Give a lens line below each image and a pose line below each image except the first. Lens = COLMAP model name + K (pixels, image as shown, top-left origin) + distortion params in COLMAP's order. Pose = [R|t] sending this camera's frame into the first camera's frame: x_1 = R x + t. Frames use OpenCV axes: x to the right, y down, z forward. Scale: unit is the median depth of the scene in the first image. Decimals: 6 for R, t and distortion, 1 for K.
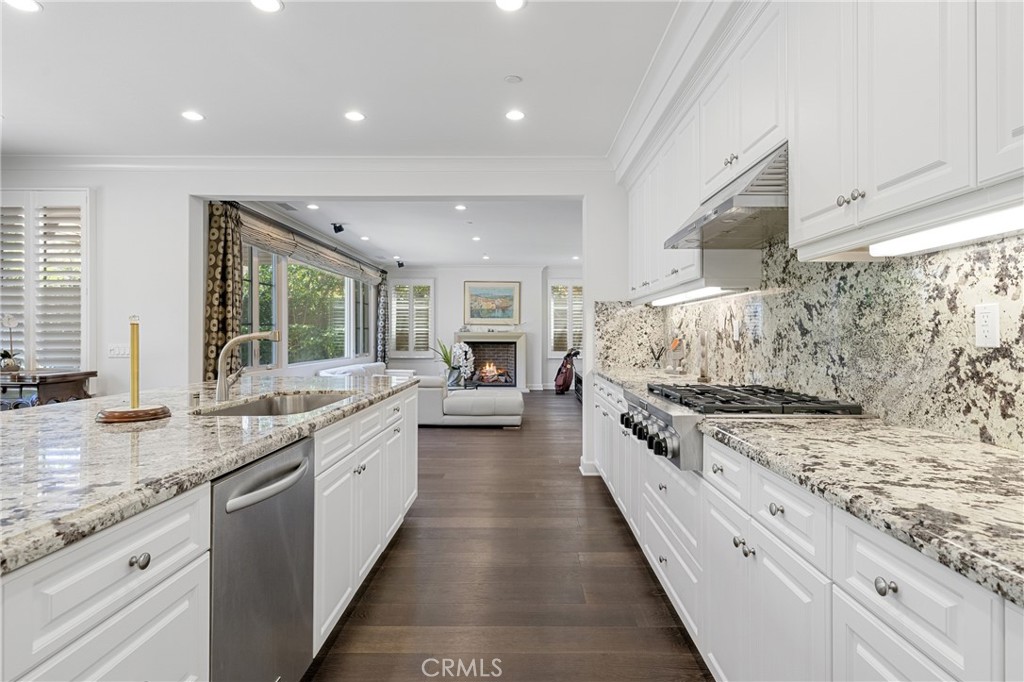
lens RADIAL K [[546.1, 0, 519.6], [0, 546.1, 335.0], [0, 0, 1]] dist [0.023972, -0.000129]
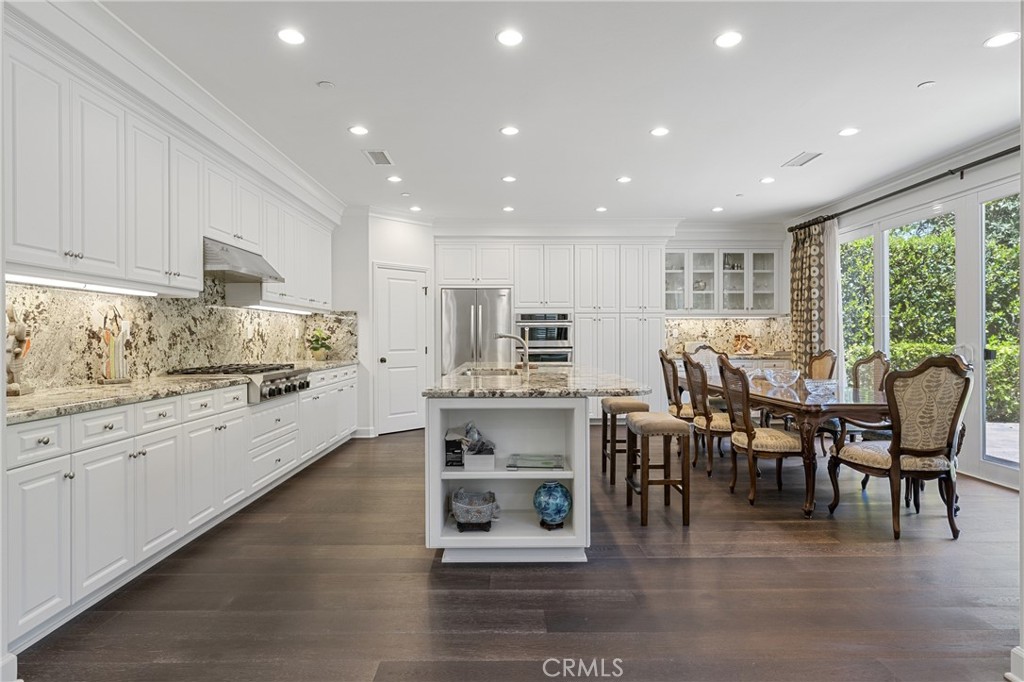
lens RADIAL K [[546.1, 0, 508.9], [0, 546.1, 344.8], [0, 0, 1]] dist [0.023972, -0.000129]
pose [[-0.999895, 0.002354, -0.014317, -0.487757], [0.002149, 0.999895, 0.014336, 0.009487], [0.014349, 0.014304, -0.999795, 2.916249]]
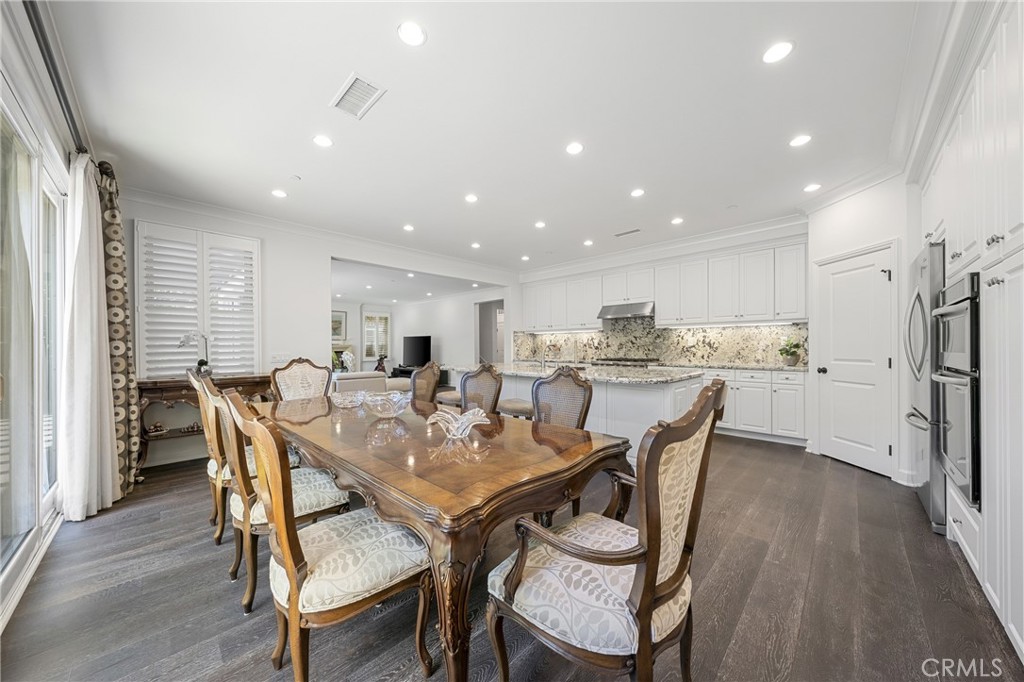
lens RADIAL K [[353.0, 0, 514.3], [0, 353.0, 346.0], [0, 0, 1]] dist [-0.000794, -0.000025]
pose [[0.689498, -0.004957, 0.724271, -2.042973], [0.007349, 0.999973, -0.000152, 0.007895], [-0.724251, 0.005428, 0.689516, -0.149033]]
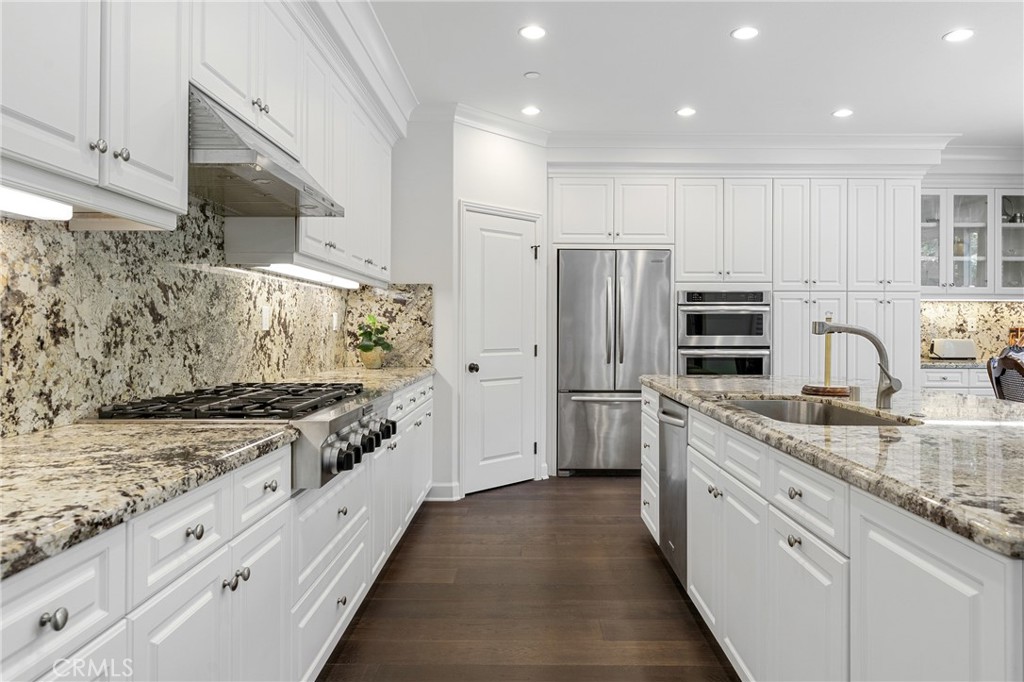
lens RADIAL K [[664.1, 0, 516.8], [0, 664.1, 330.5], [0, 0, 1]] dist [0.019592, 0.000169]
pose [[-0.999959, -0.003661, 0.008230, -0.000924], [-0.003634, 0.999988, 0.003308, 0.007822], [-0.008242, 0.003278, -0.999961, 2.056897]]
